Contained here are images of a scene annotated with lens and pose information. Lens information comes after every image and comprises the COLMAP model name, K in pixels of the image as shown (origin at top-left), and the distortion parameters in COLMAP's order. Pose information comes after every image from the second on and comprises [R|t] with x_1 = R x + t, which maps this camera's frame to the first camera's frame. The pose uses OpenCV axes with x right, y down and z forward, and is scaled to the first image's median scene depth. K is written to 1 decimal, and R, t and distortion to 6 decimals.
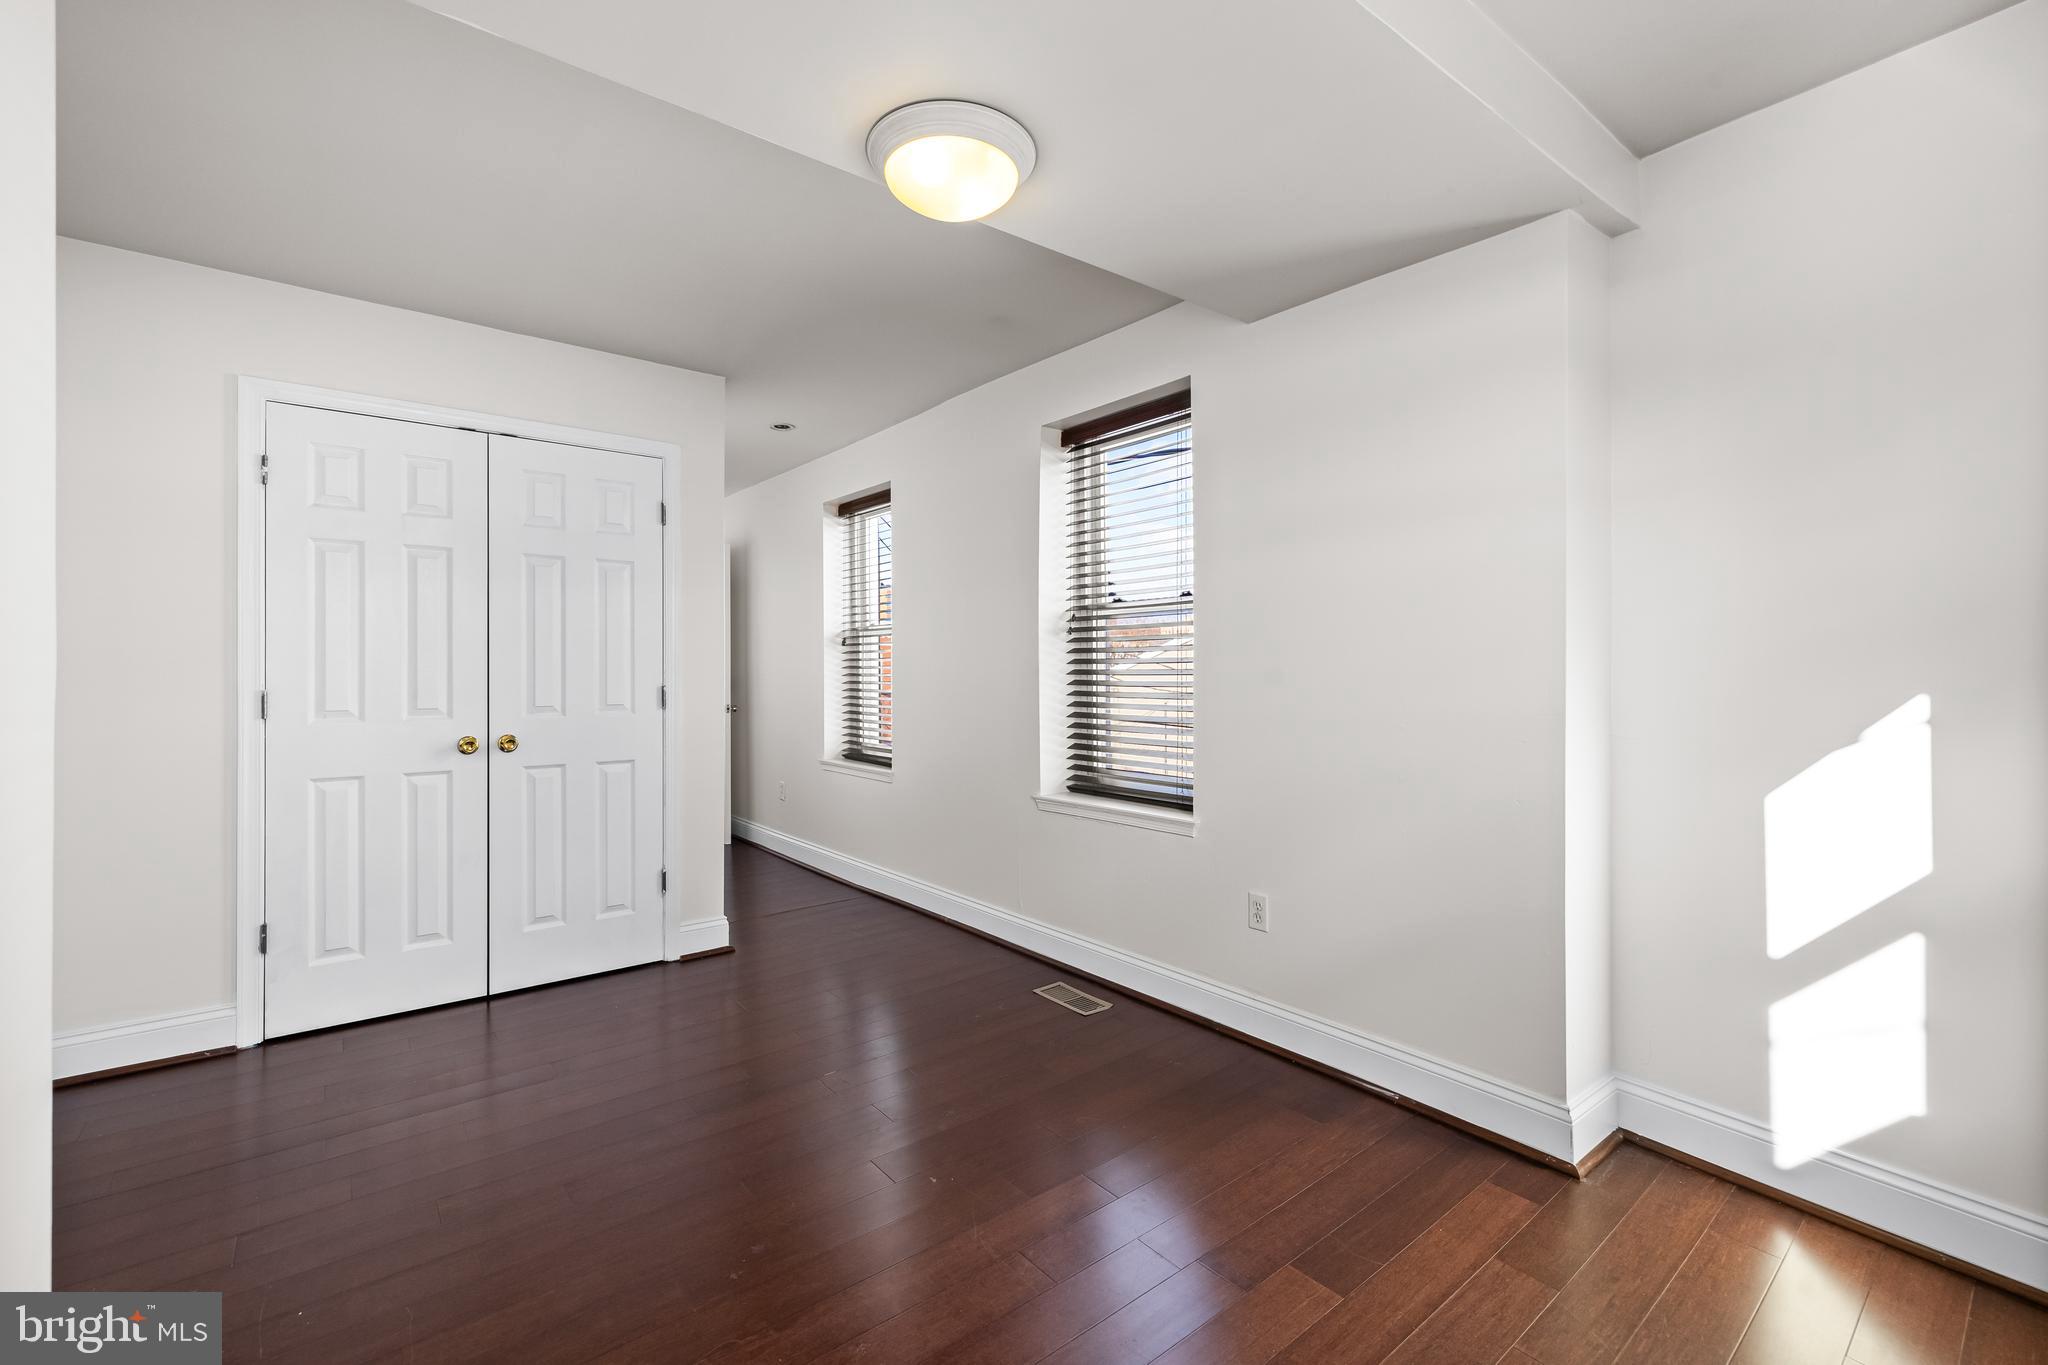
lens RADIAL K [[863.4, 0, 1016.7], [0, 863.4, 674.5], [0, 0, 1]] dist [0.006769, -0.000363]
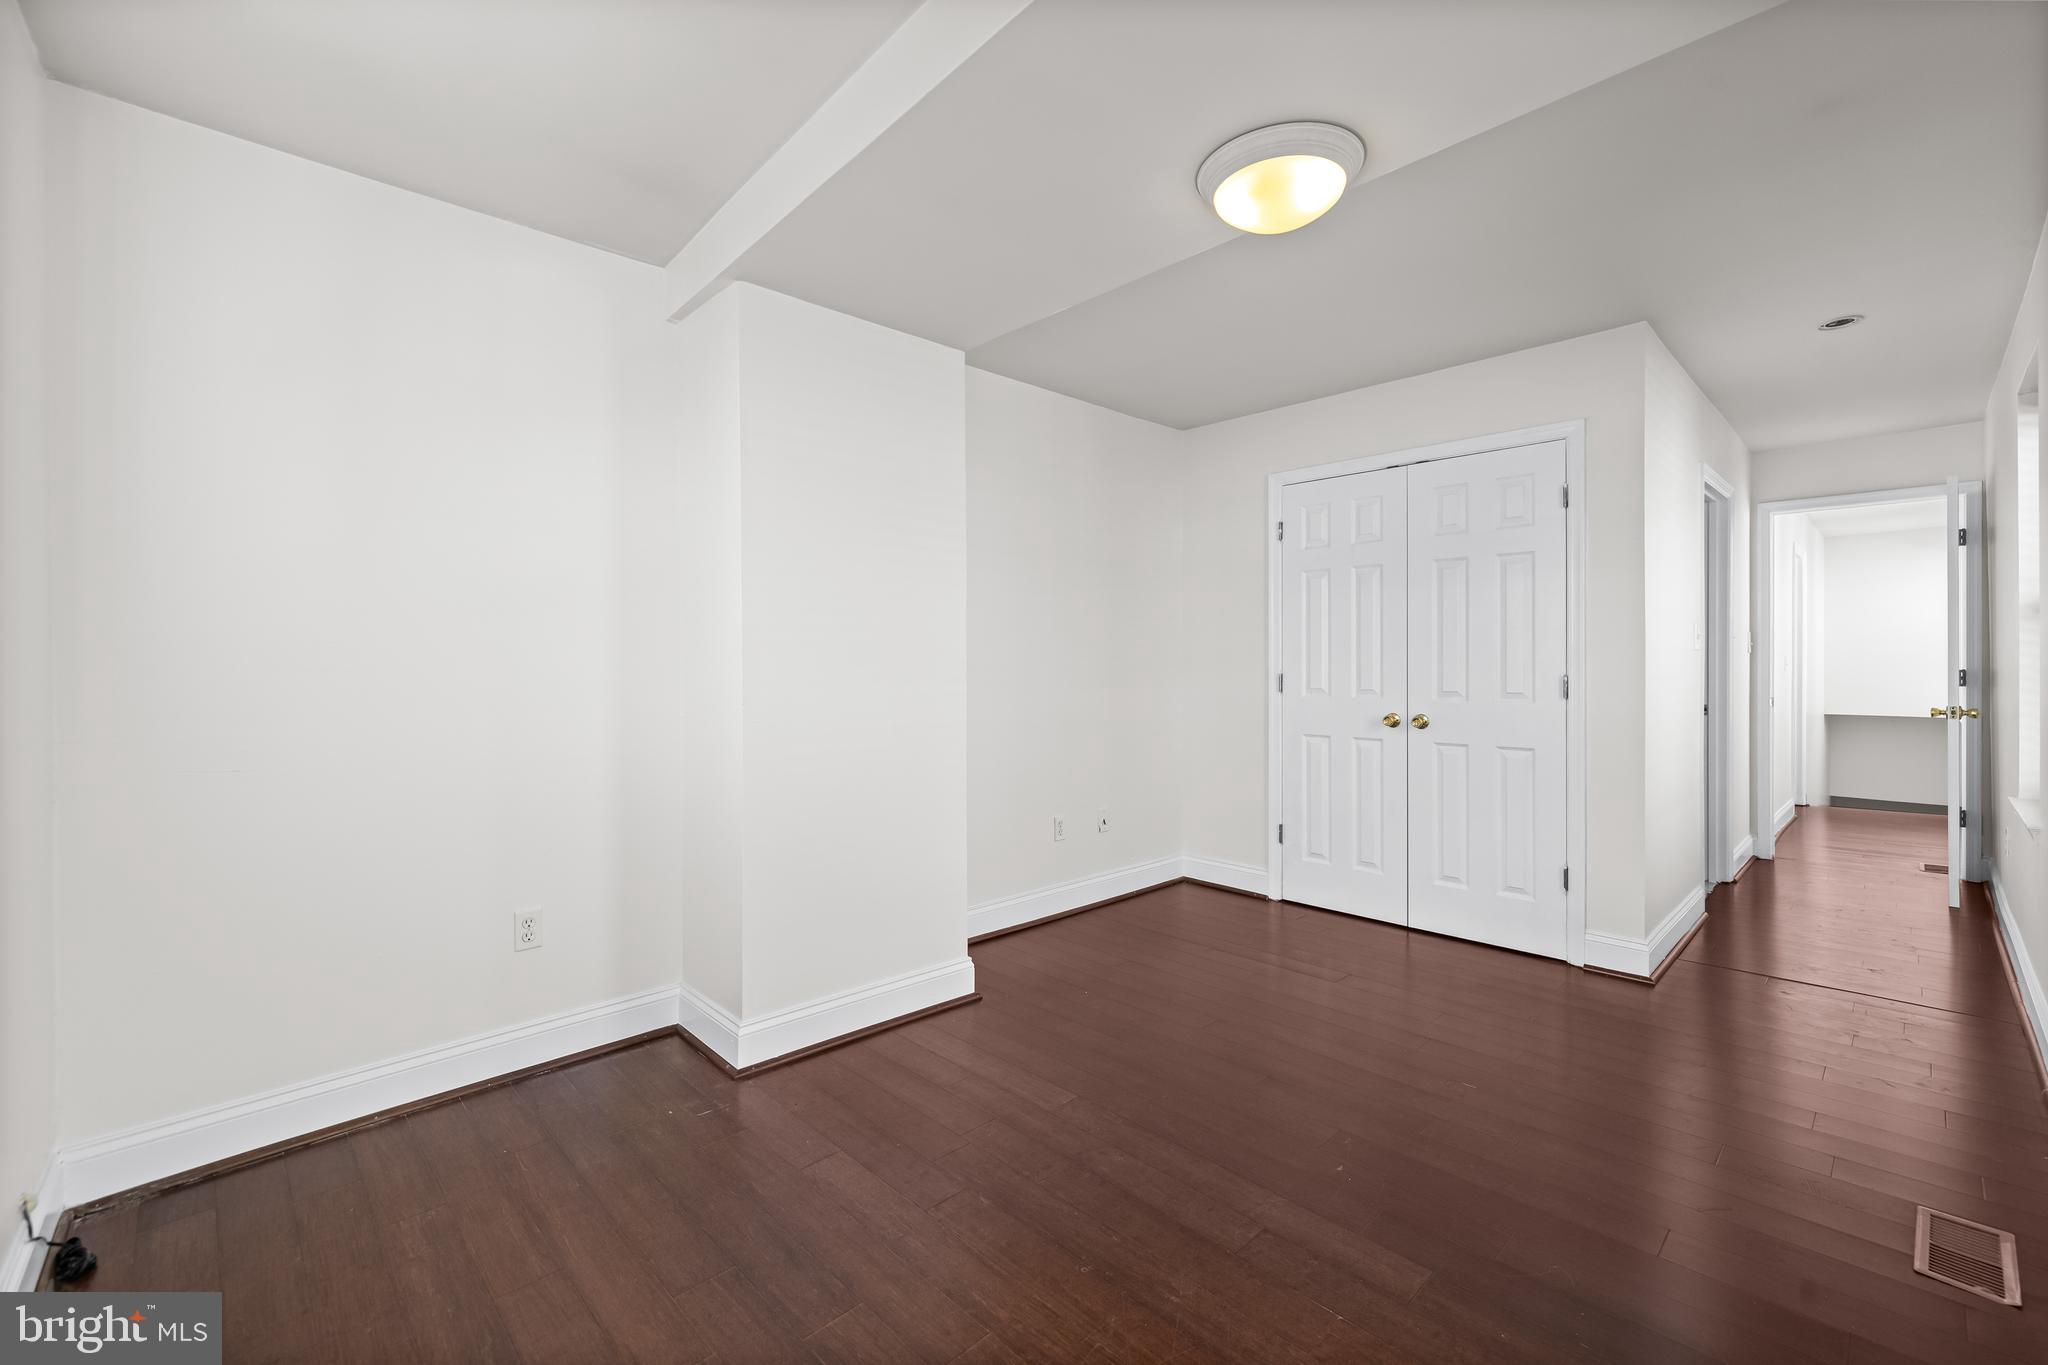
lens RADIAL K [[863.4, 0, 1019.7], [0, 863.4, 671.5], [0, 0, 1]] dist [0.006769, -0.000363]
pose [[0.099970, 0.012461, -0.994912, 0.531072], [-0.000095, 0.999922, 0.012515, -0.003907], [0.994990, -0.001157, 0.099964, 0.326529]]
